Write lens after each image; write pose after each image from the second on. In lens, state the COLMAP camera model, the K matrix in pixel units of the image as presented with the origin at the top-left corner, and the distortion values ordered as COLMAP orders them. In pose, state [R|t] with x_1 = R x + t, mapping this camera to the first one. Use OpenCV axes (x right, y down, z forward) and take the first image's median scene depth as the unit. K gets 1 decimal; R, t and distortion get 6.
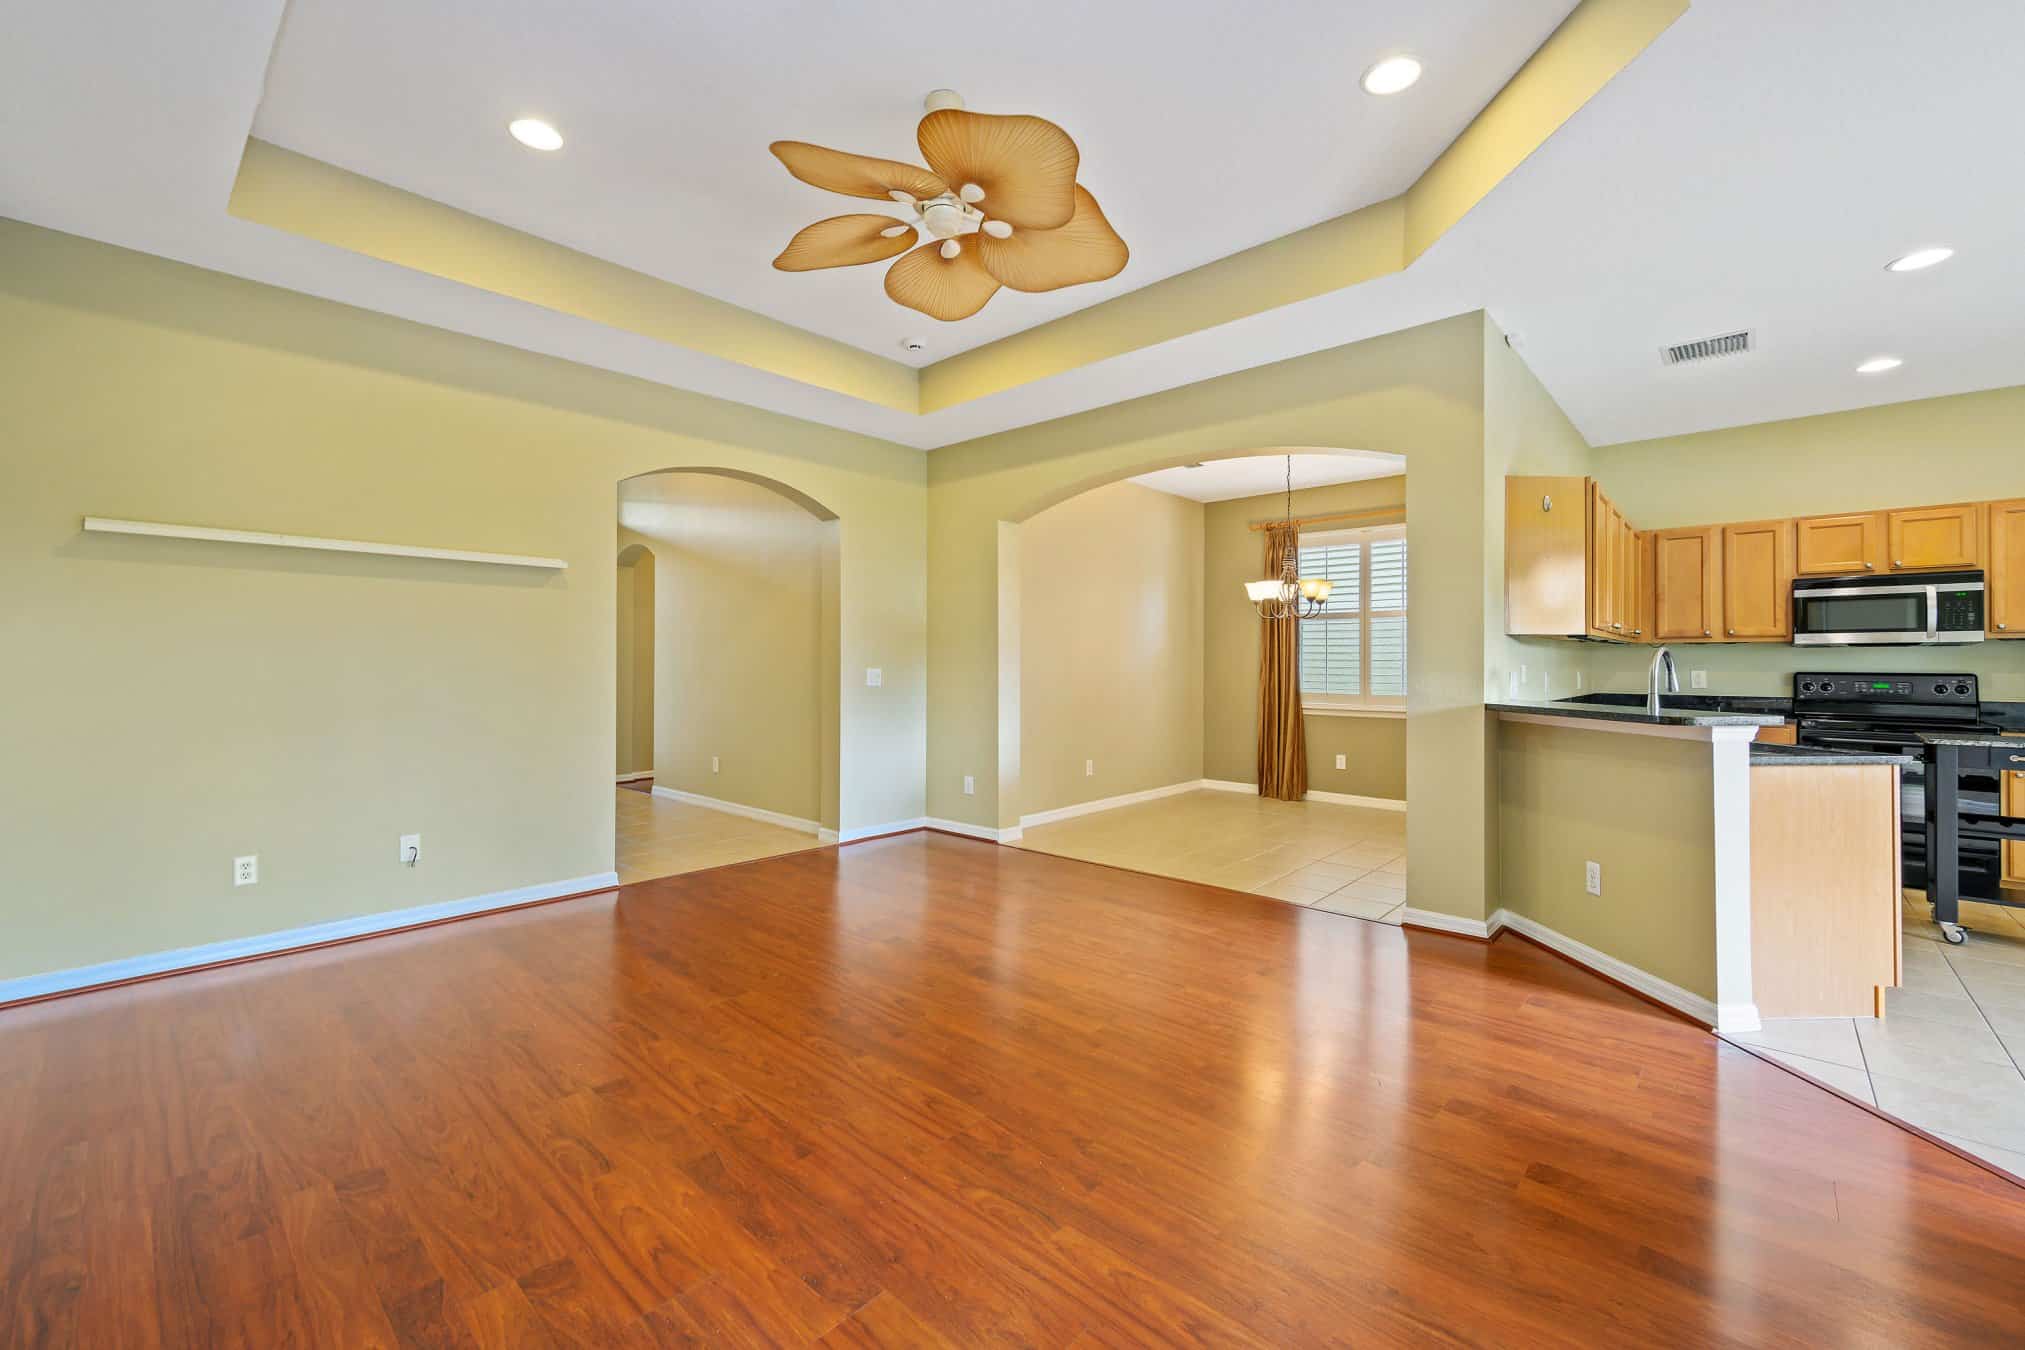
lens RADIAL K [[786.4, 0, 991.2], [0, 786.4, 665.6], [0, 0, 1]] dist [0.000978, -0.000780]
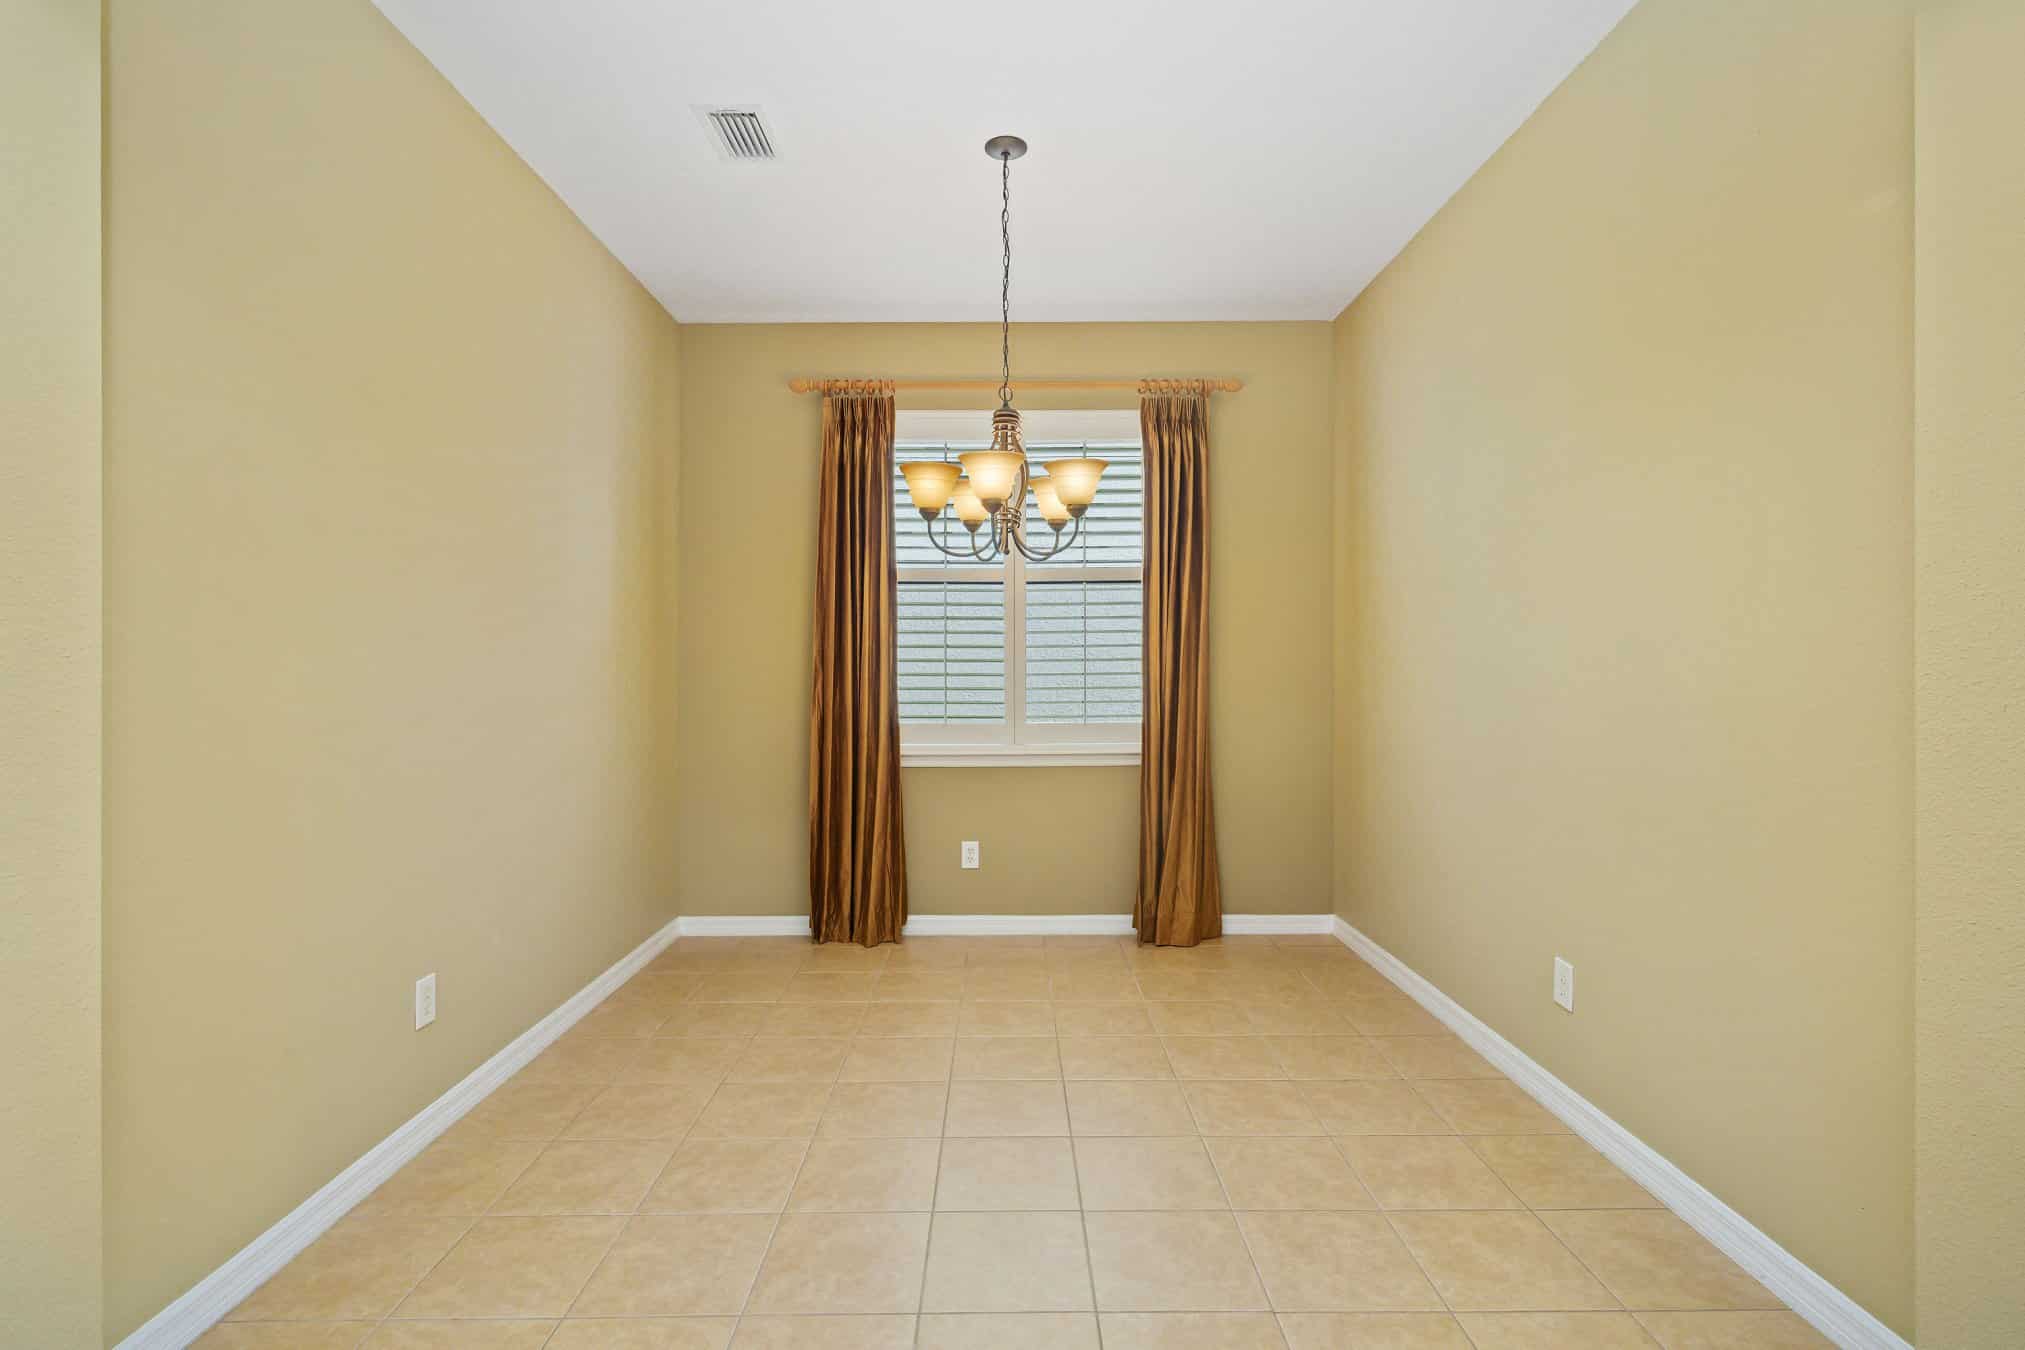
lens RADIAL K [[949.0, 0, 1014.7], [0, 949.0, 664.3], [0, 0, 1]] dist [-0.001464, -0.000064]
pose [[0.723438, -0.000240, 0.690390, 0.045722], [0.006007, 0.999964, -0.005947, 0.000030], [-0.690364, 0.008449, 0.723413, 0.752338]]
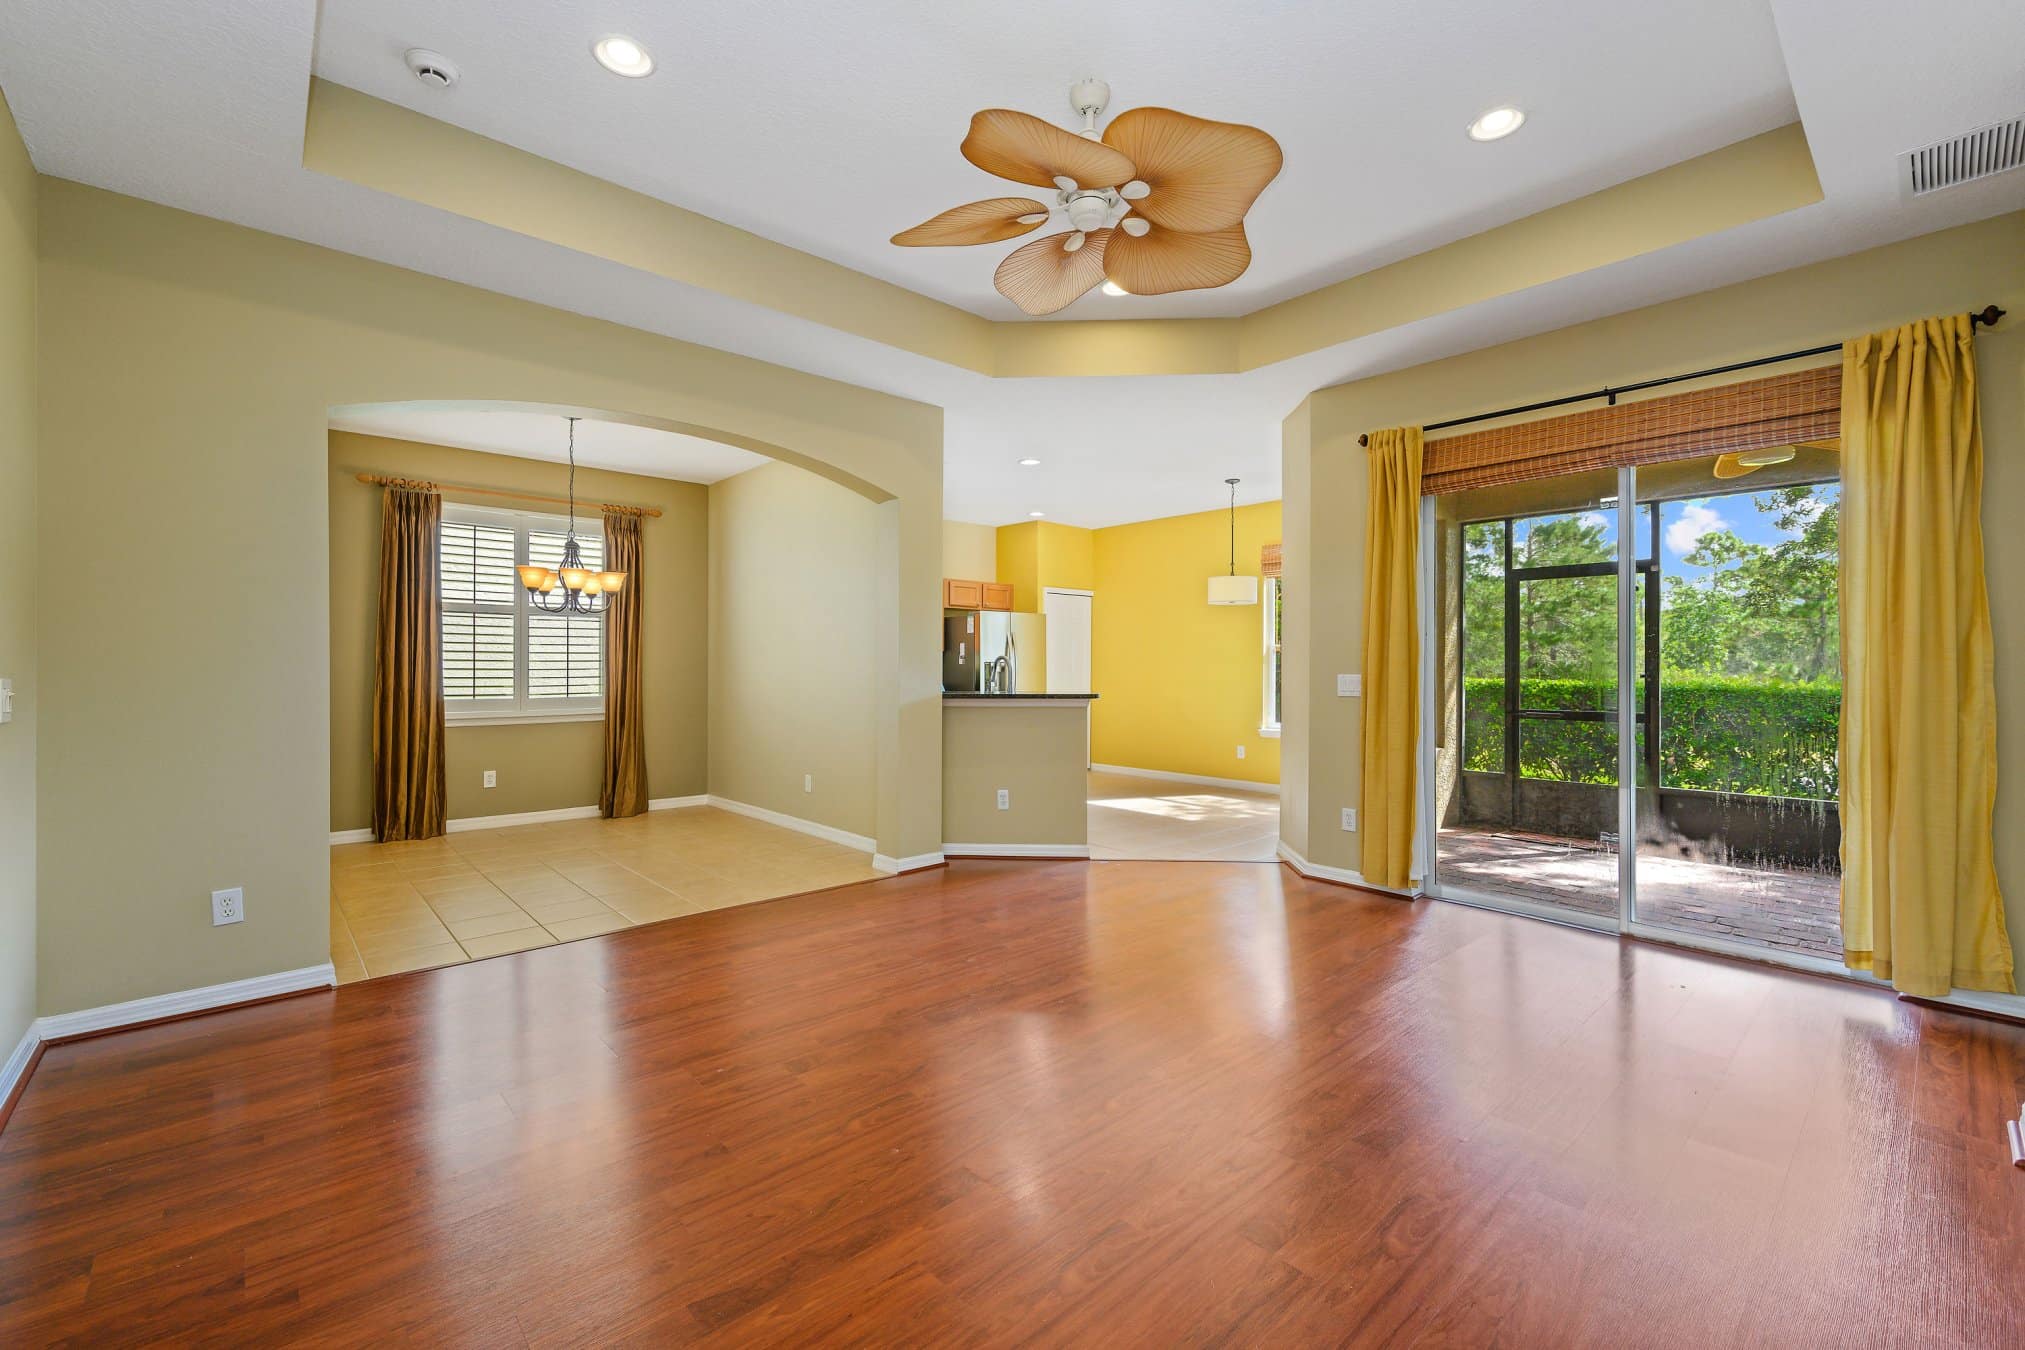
lens RADIAL K [[852.9, 0, 985.0], [0, 852.9, 664.4], [0, 0, 1]] dist [-0.002561, 0.000399]
pose [[0.109896, -0.001683, 0.993942, -0.593891], [0.000920, 0.999998, 0.001592, -0.003838], [-0.993943, 0.000739, 0.109898, 0.526444]]
